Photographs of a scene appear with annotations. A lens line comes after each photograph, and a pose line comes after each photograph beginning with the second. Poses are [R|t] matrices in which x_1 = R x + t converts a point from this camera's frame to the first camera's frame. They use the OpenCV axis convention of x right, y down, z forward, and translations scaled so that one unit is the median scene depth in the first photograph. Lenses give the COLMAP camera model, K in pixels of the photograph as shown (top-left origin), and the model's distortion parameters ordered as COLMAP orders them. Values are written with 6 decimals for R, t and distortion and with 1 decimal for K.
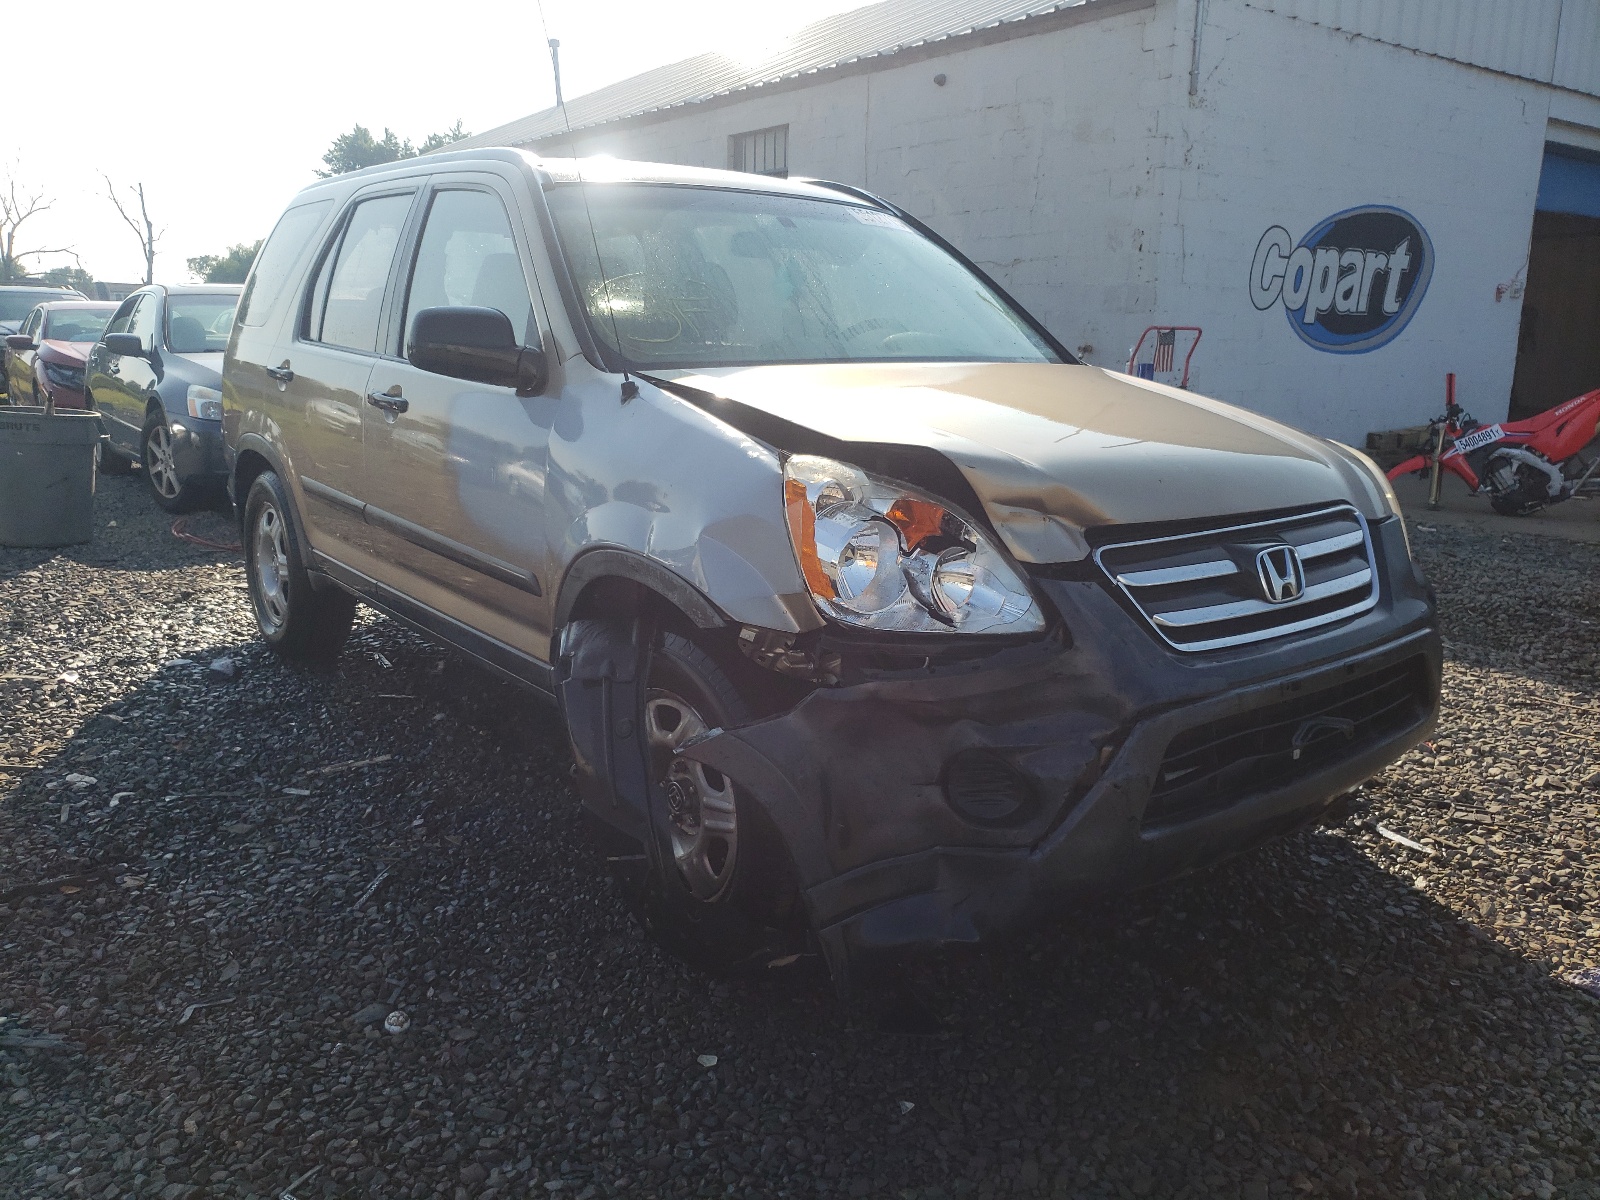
lens RADIAL K [[1315.3, 0, 796.6], [0, 1315.3, 600.9], [0, 0, 1]] dist [-0.006288, -0.035834]
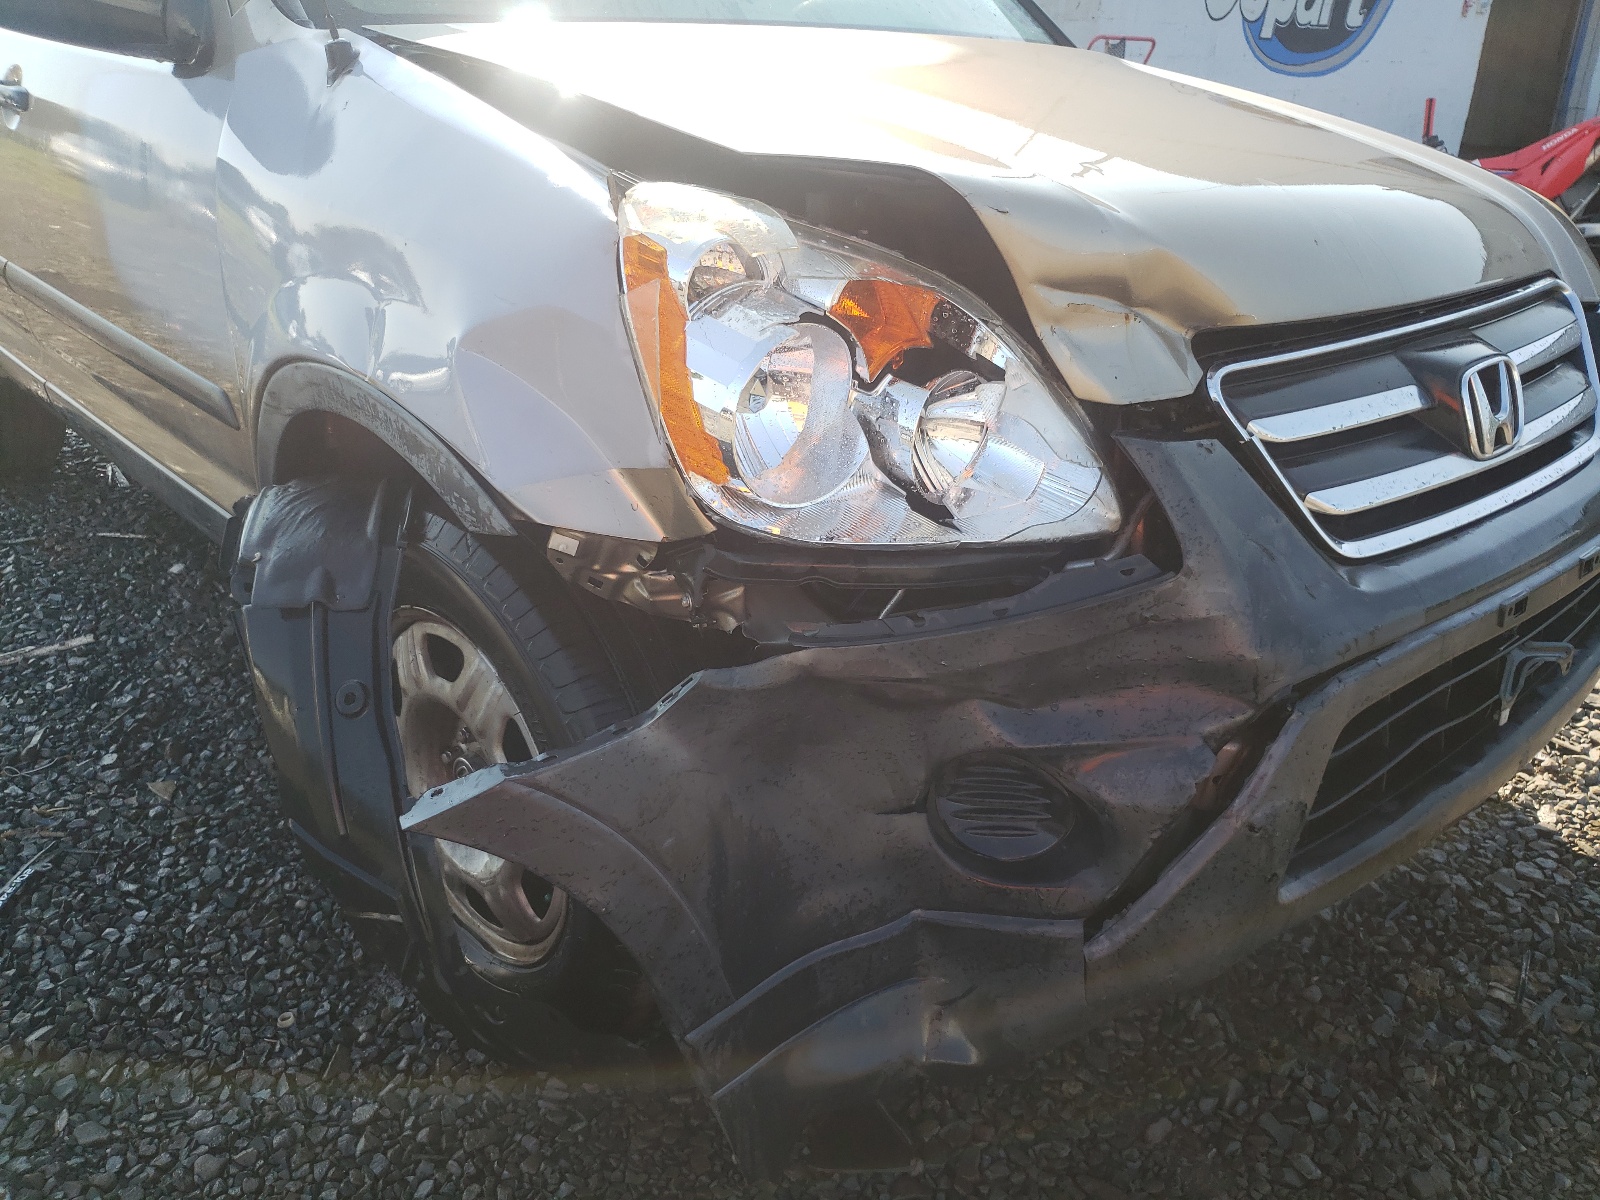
lens RADIAL K [[1197.5, 0, 804.5], [0, 1197.5, 599.1], [0, 0, 1]] dist [-0.005913, 0.019097]
pose [[0.995756, -0.021735, 0.089432, 0.014605], [0.002141, 0.976923, 0.213580, -0.051506], [-0.092010, -0.212482, 0.972823, 0.497977]]
